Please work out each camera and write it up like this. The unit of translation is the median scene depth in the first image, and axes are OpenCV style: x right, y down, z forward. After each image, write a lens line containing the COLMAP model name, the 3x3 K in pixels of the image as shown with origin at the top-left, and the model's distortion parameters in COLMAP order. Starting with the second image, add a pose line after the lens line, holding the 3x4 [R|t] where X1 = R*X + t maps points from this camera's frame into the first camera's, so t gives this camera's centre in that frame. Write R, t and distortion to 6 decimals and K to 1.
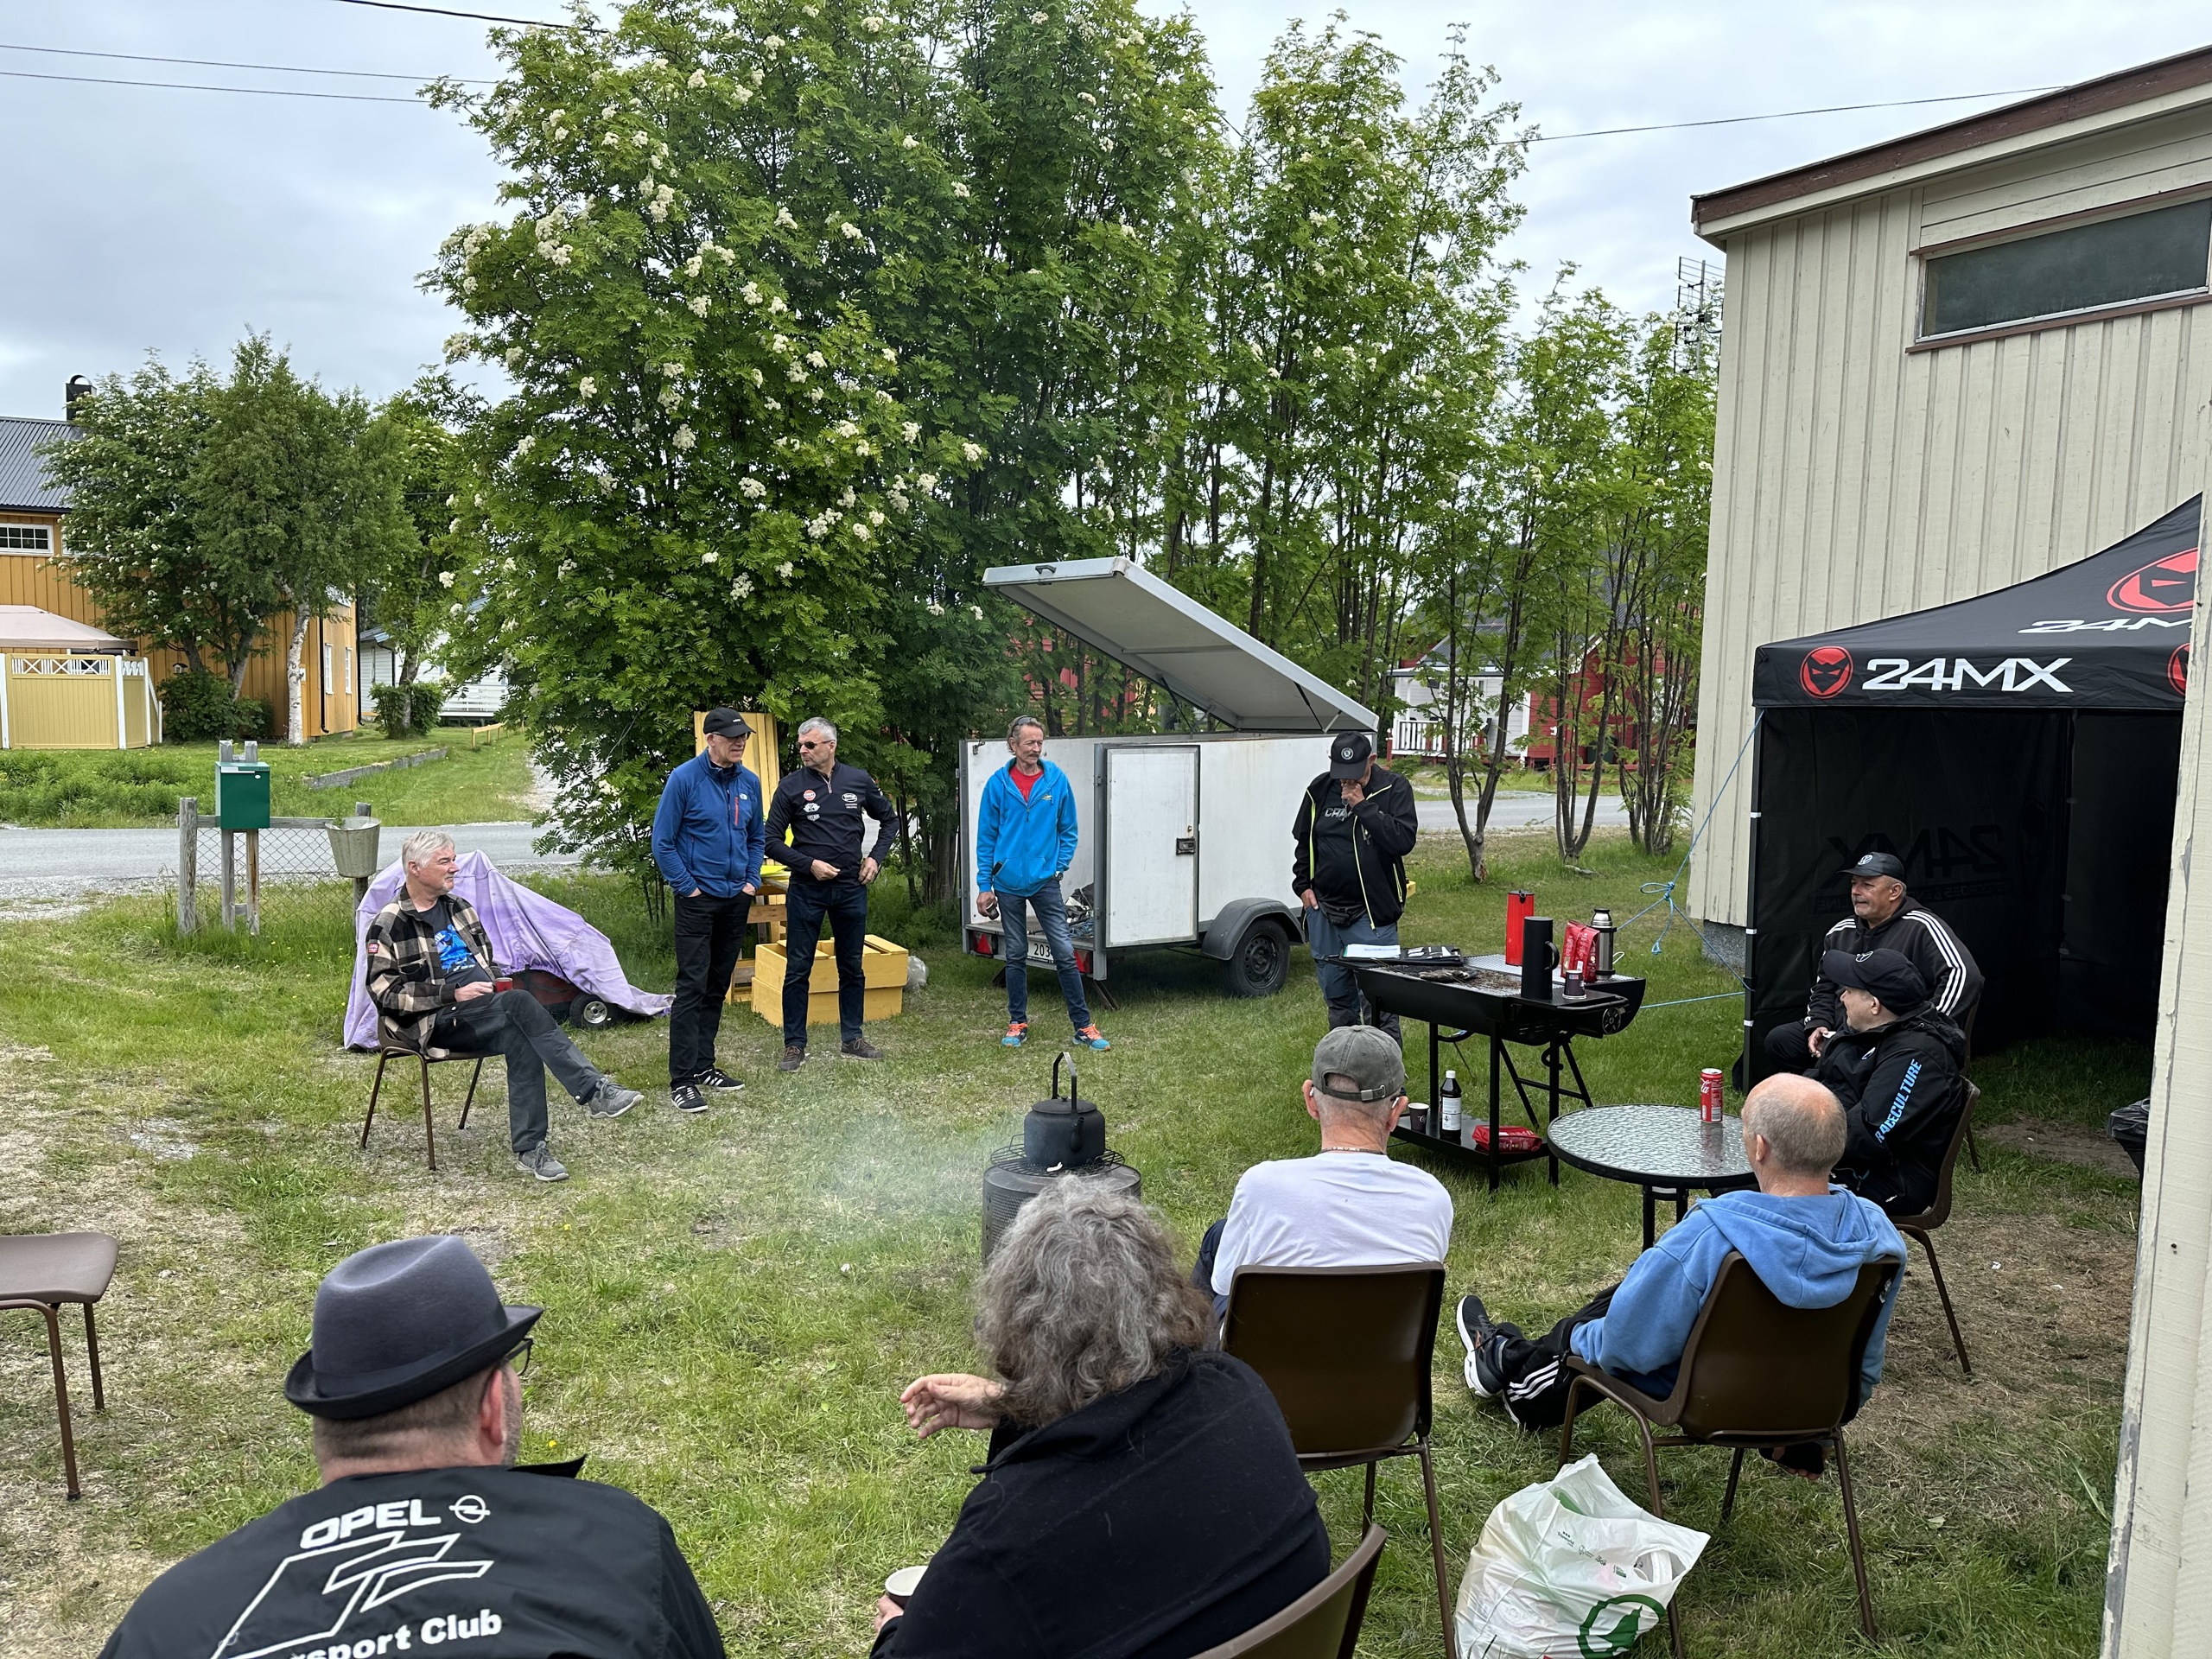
lens RADIAL K [[1547.5, 0, 1107.2], [0, 1547.5, 836.0], [0, 0, 1]] dist [0.081124, -0.119684]
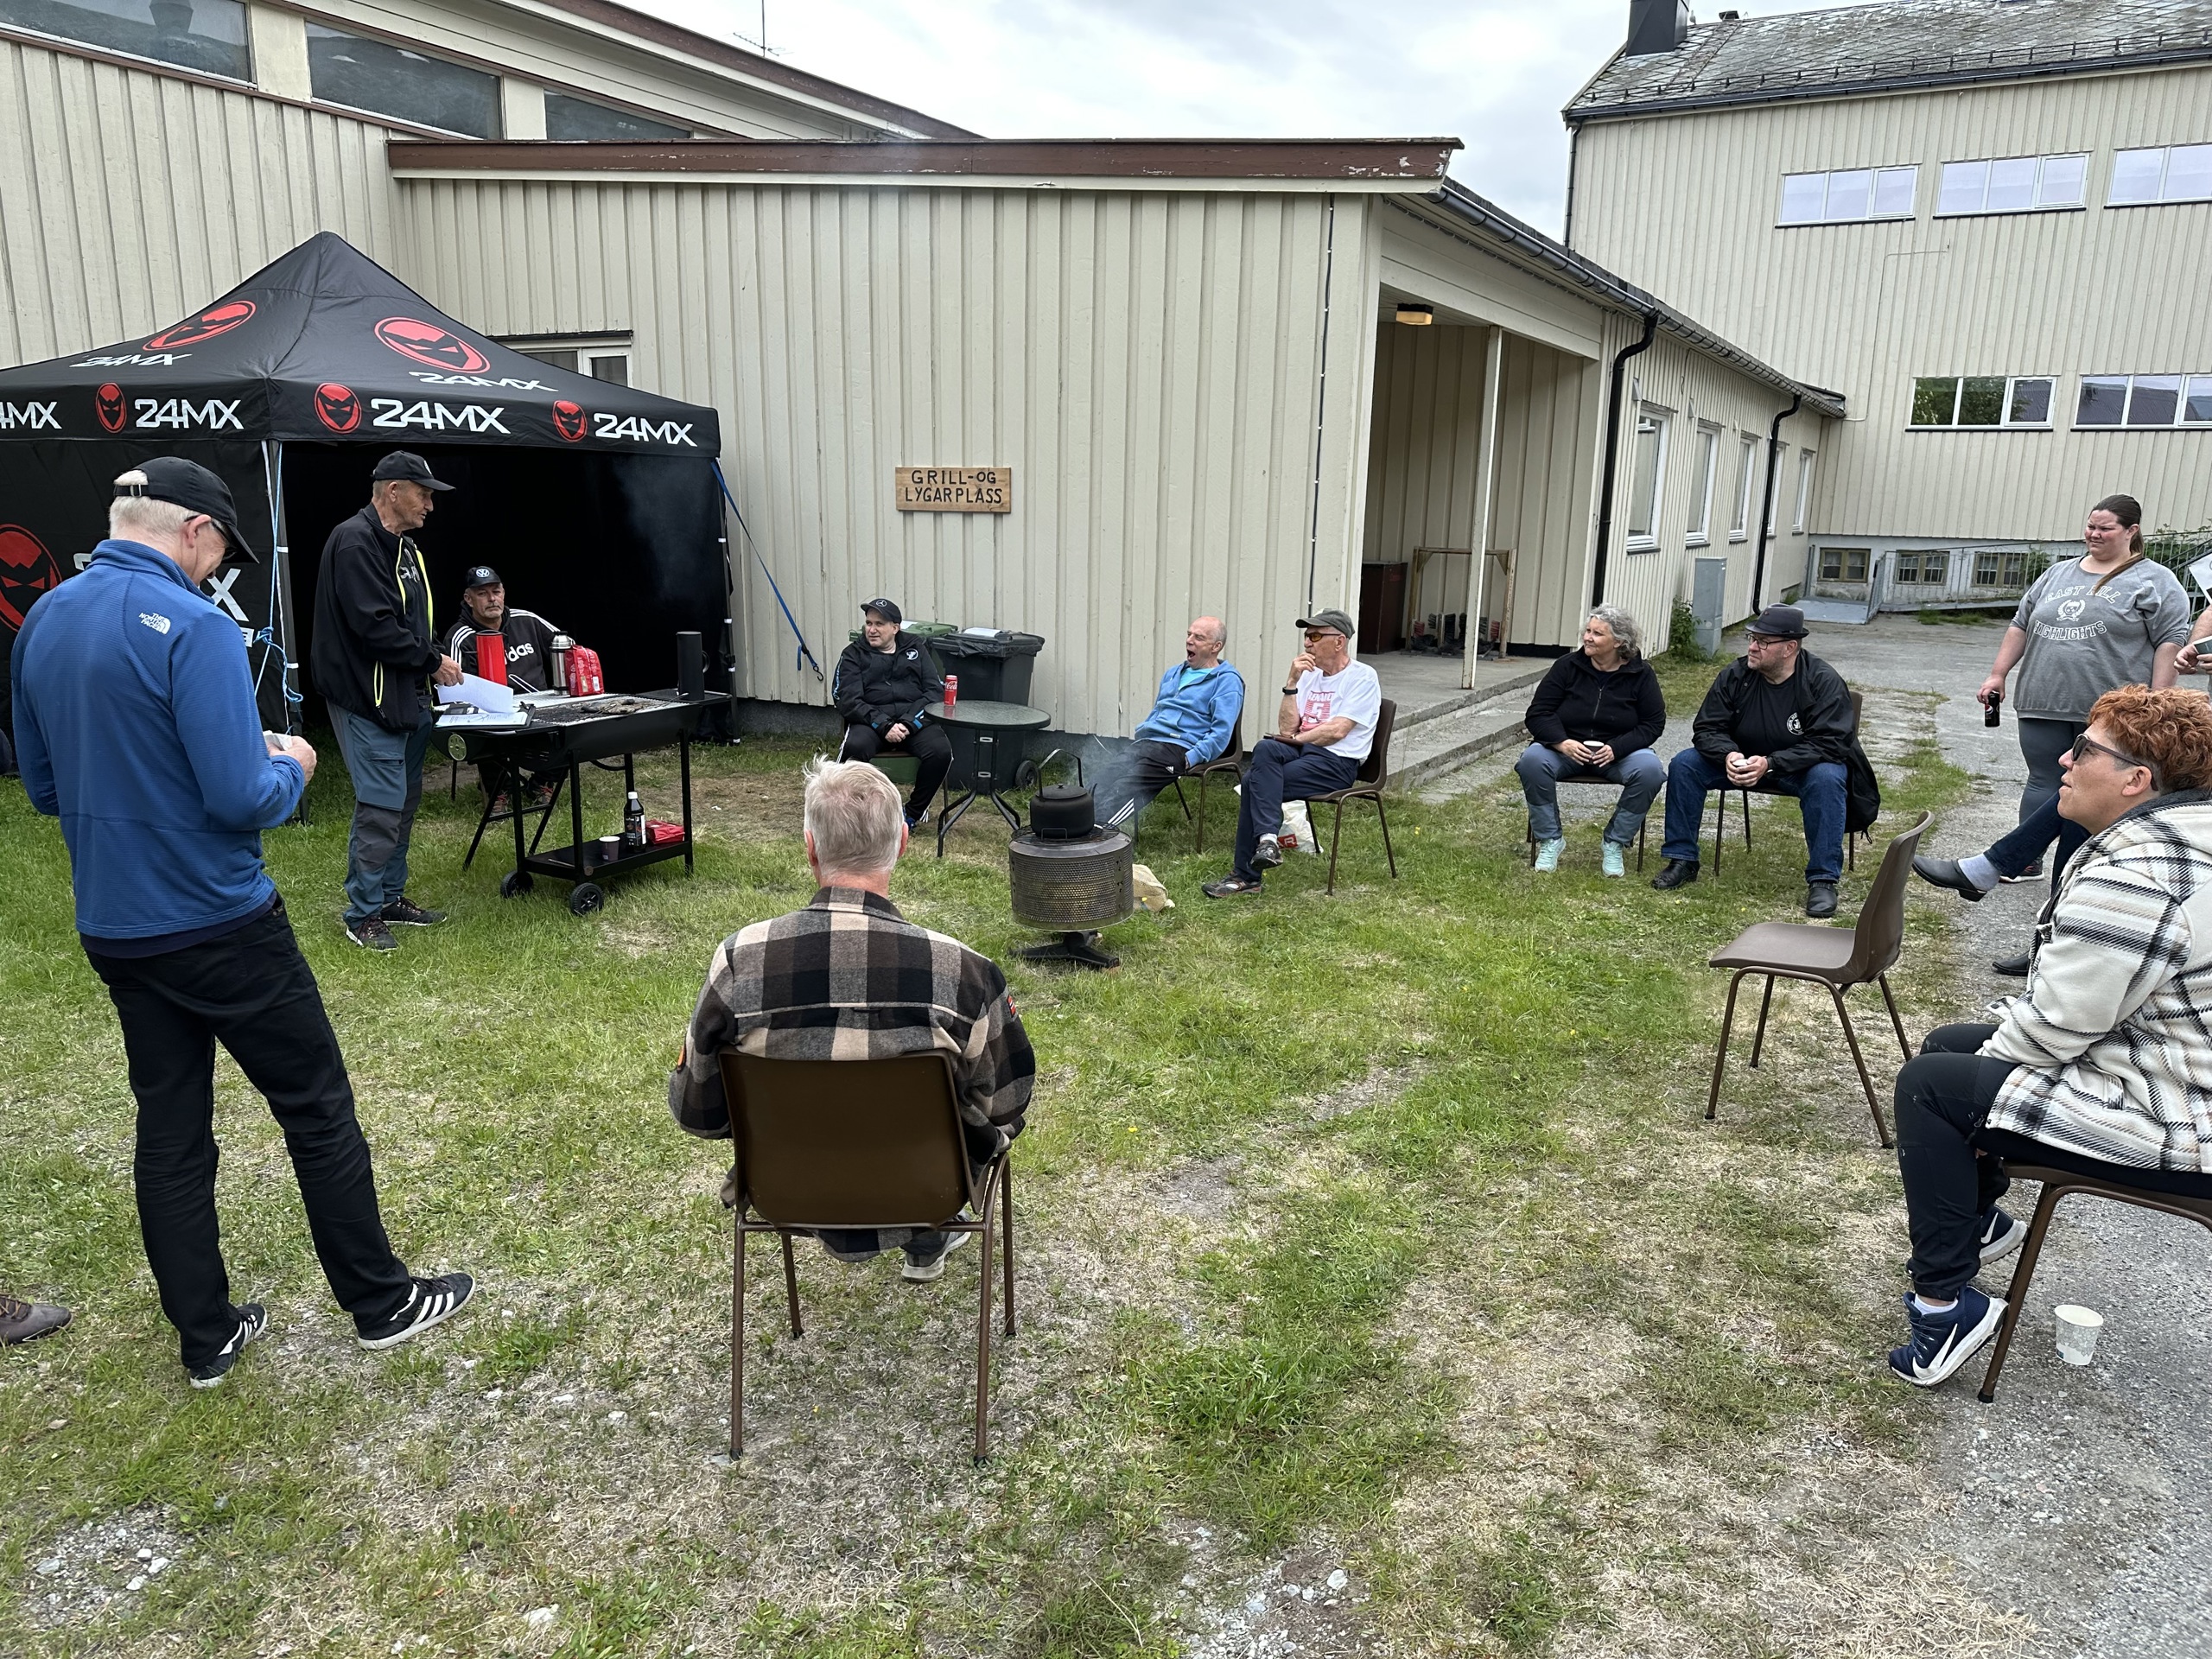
lens RADIAL K [[1552.9, 0, 1088.9], [0, 1552.9, 840.8], [0, 0, 1]] dist [0.089047, -0.126003]
pose [[-0.453850, -0.220919, 0.863258, -0.767525], [0.055437, 0.959903, 0.274797, -0.088154], [-0.889352, 0.172574, -0.423404, 1.050600]]
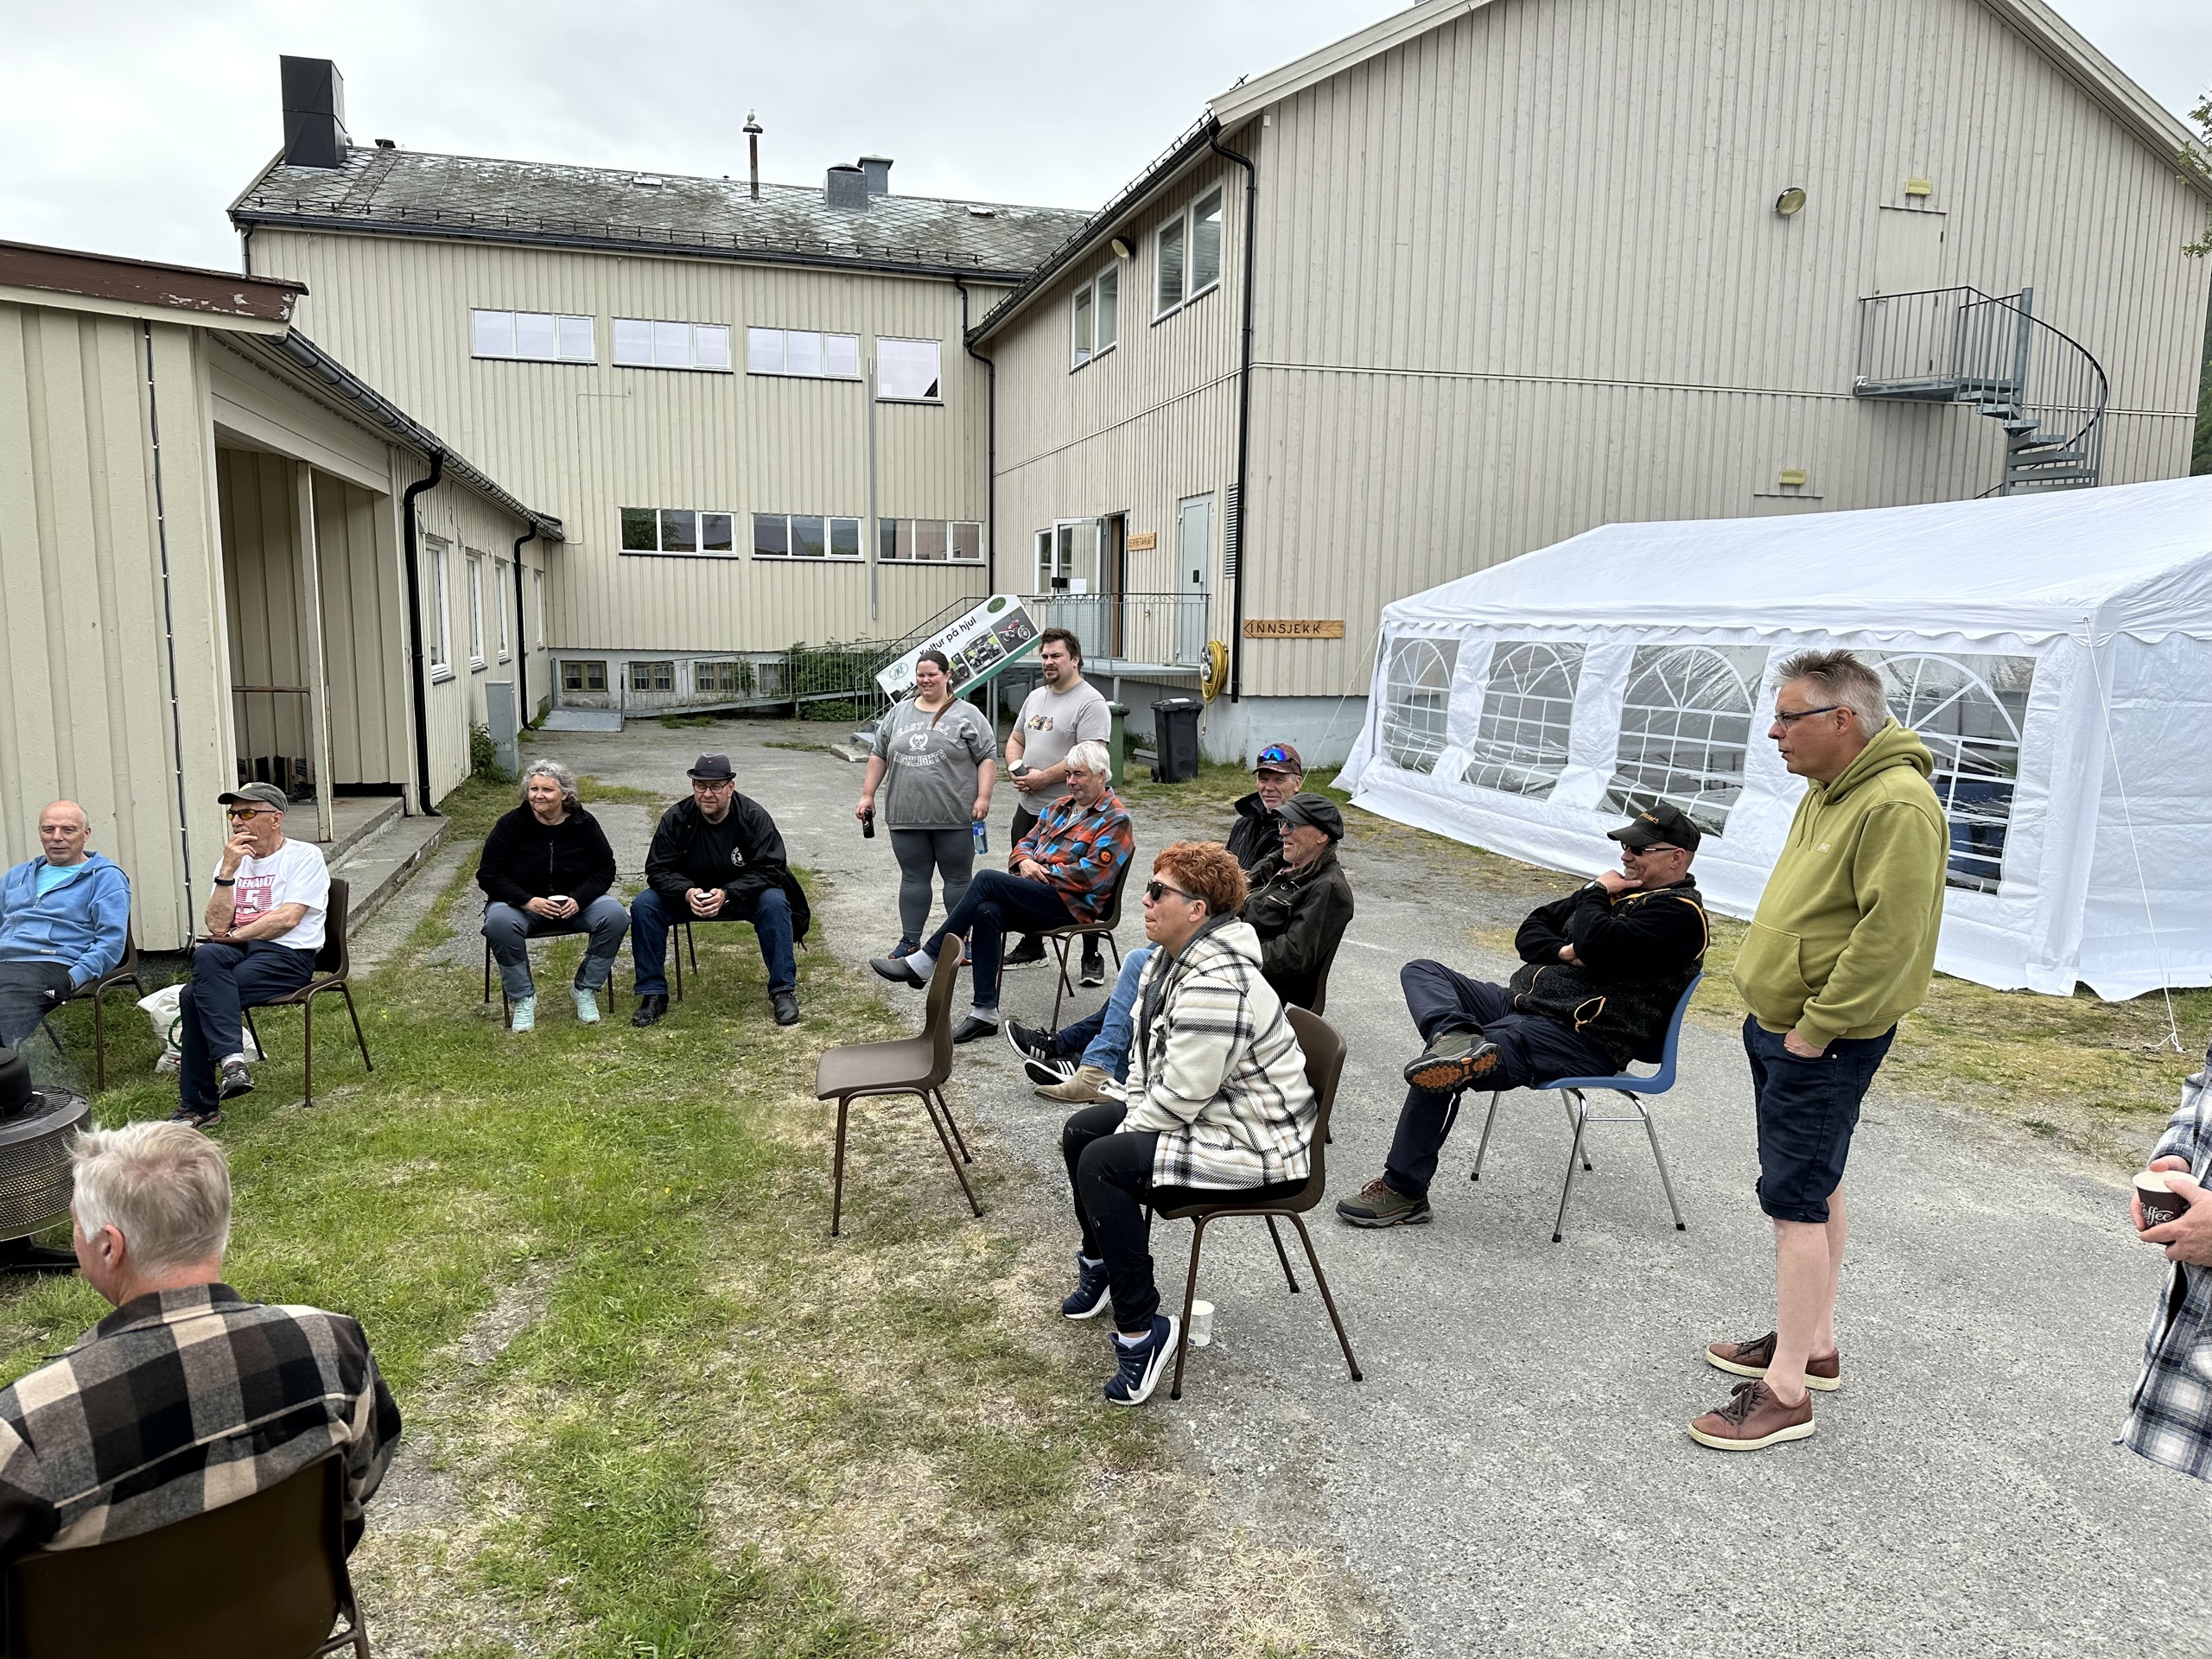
lens RADIAL K [[1547.5, 0, 1107.2], [0, 1547.5, 836.0], [0, 0, 1]] dist [0.081124, -0.119684]
pose [[-0.955349, -0.074653, 0.285894, -0.658016], [-0.005686, 0.972023, 0.234815, -0.133117], [-0.295425, 0.222705, -0.929046, 1.155540]]
